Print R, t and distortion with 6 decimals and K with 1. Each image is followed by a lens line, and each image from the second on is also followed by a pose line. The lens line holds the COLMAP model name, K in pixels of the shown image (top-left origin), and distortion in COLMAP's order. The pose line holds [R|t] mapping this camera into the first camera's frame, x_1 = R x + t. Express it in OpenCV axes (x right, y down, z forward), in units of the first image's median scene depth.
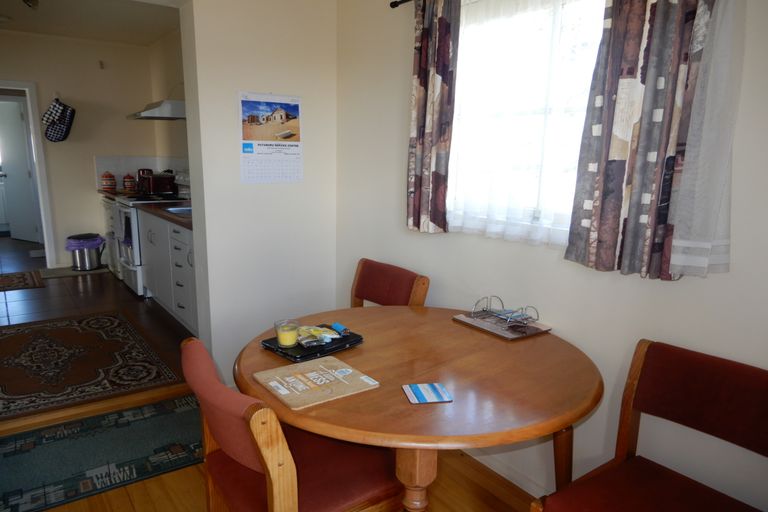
lens RADIAL K [[533.2, 0, 385.2], [0, 533.2, 261.5], [0, 0, 1]] dist [-0.028307, 0.007663]
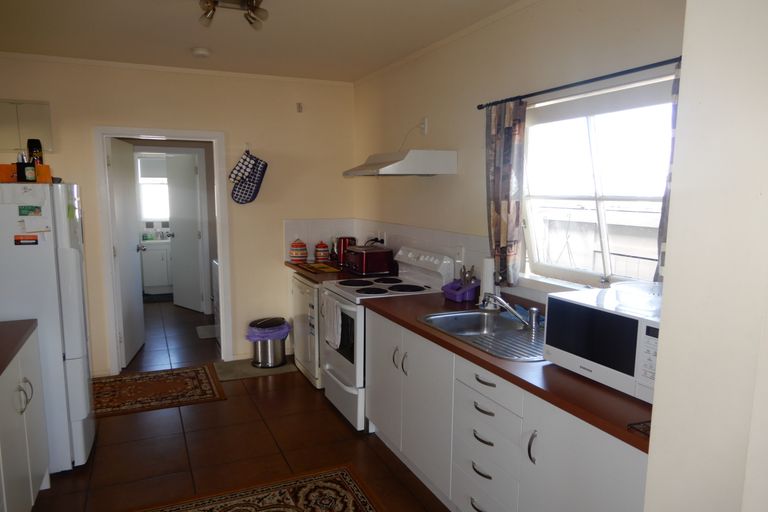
lens RADIAL K [[533.2, 0, 385.1], [0, 533.2, 253.2], [0, 0, 1]] dist [-0.028307, 0.007663]
pose [[0.977689, 0.010934, -0.209773, -0.248961], [-0.029503, 0.995893, -0.085595, -0.091708], [0.207975, 0.089874, 0.973996, 0.273518]]
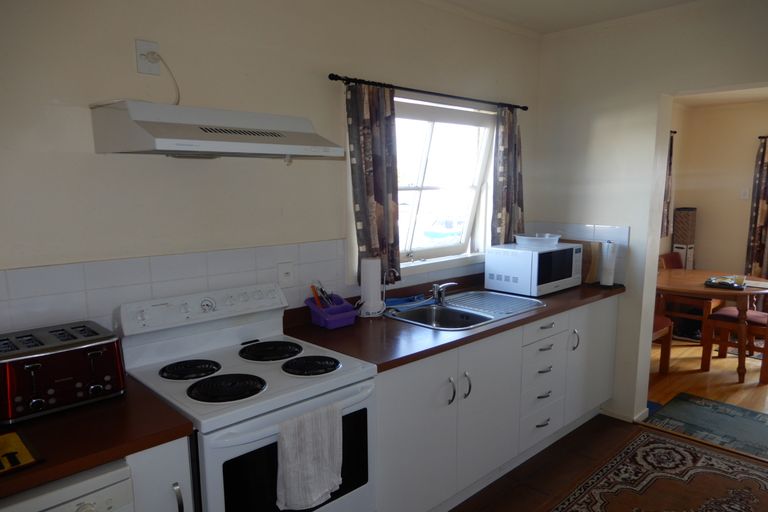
lens RADIAL K [[533.2, 0, 387.4], [0, 533.2, 262.4], [0, 0, 1]] dist [-0.028307, 0.007663]
pose [[-0.115085, -0.160605, 0.980286, -0.746766], [0.204630, 0.961845, 0.181607, -0.222298], [-0.972050, 0.221496, -0.077829, 0.867004]]
